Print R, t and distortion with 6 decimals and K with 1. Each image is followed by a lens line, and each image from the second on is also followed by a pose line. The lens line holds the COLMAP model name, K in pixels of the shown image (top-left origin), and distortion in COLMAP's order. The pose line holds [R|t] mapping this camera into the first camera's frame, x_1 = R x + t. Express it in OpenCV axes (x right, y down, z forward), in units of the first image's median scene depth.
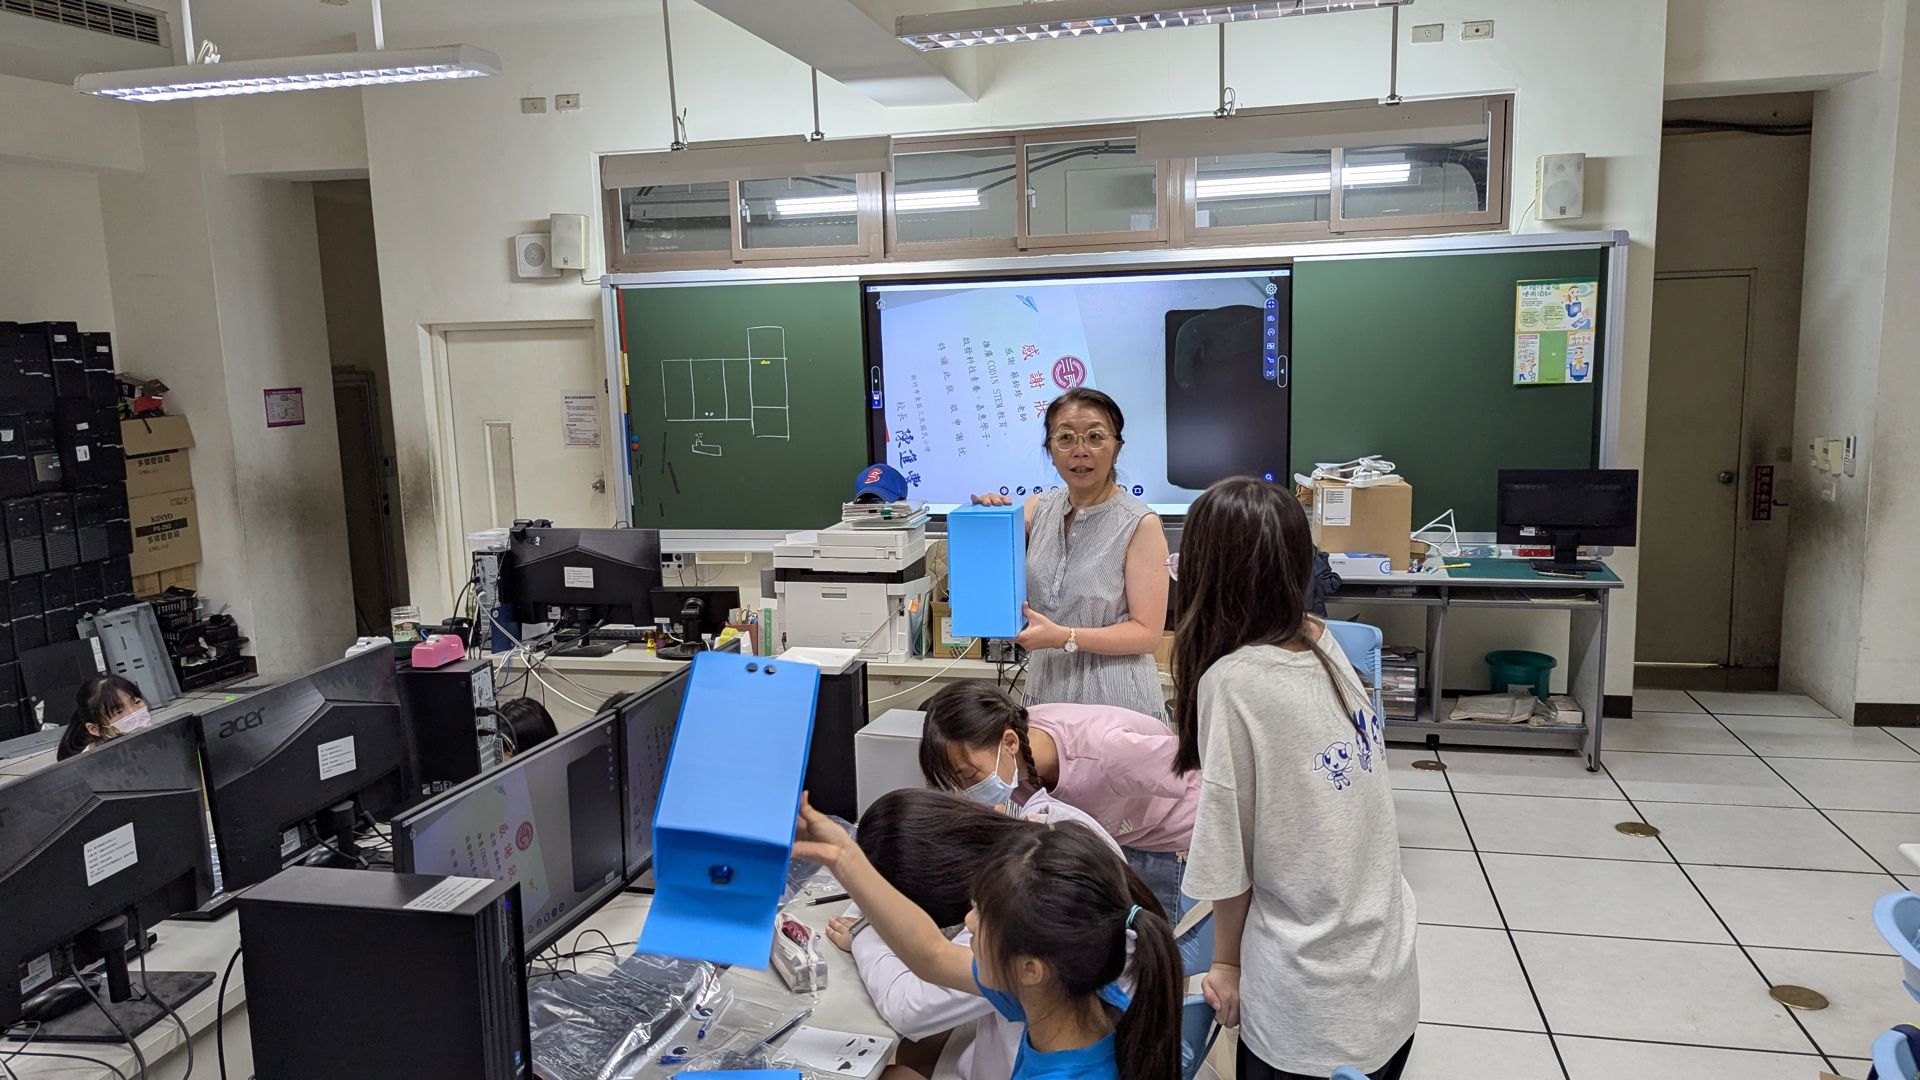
lens RADIAL K [[1345.2, 0, 960.0], [0, 1345.2, 540.0], [0, 0, 1]] dist [0.000322, 0.055736]
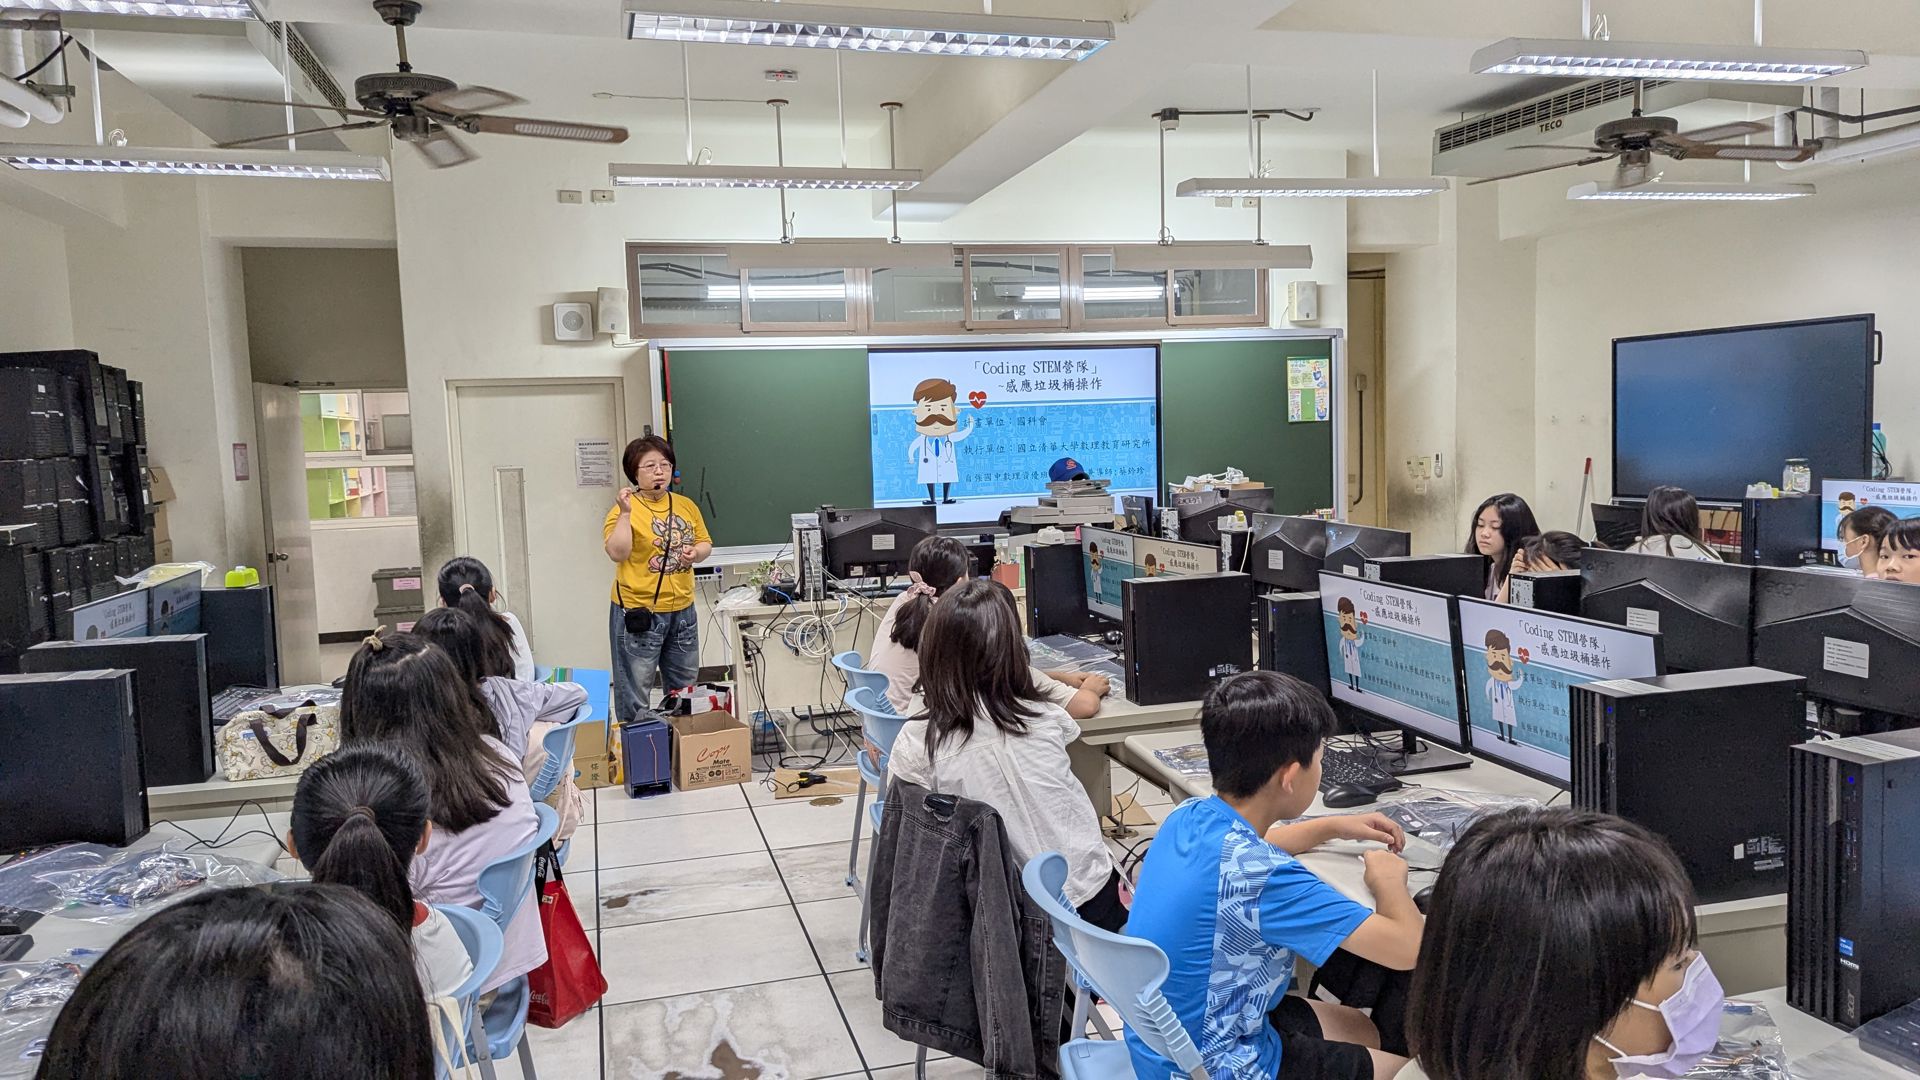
lens RADIAL K [[1345.2, 0, 960.0], [0, 1345.2, 540.0], [0, 0, 1]] dist [0.000322, 0.055736]
pose [[0.881493, -0.038738, 0.470605, -0.612879], [0.079722, 0.994532, -0.067463, 0.088906], [-0.465418, 0.096986, 0.879761, -0.179603]]
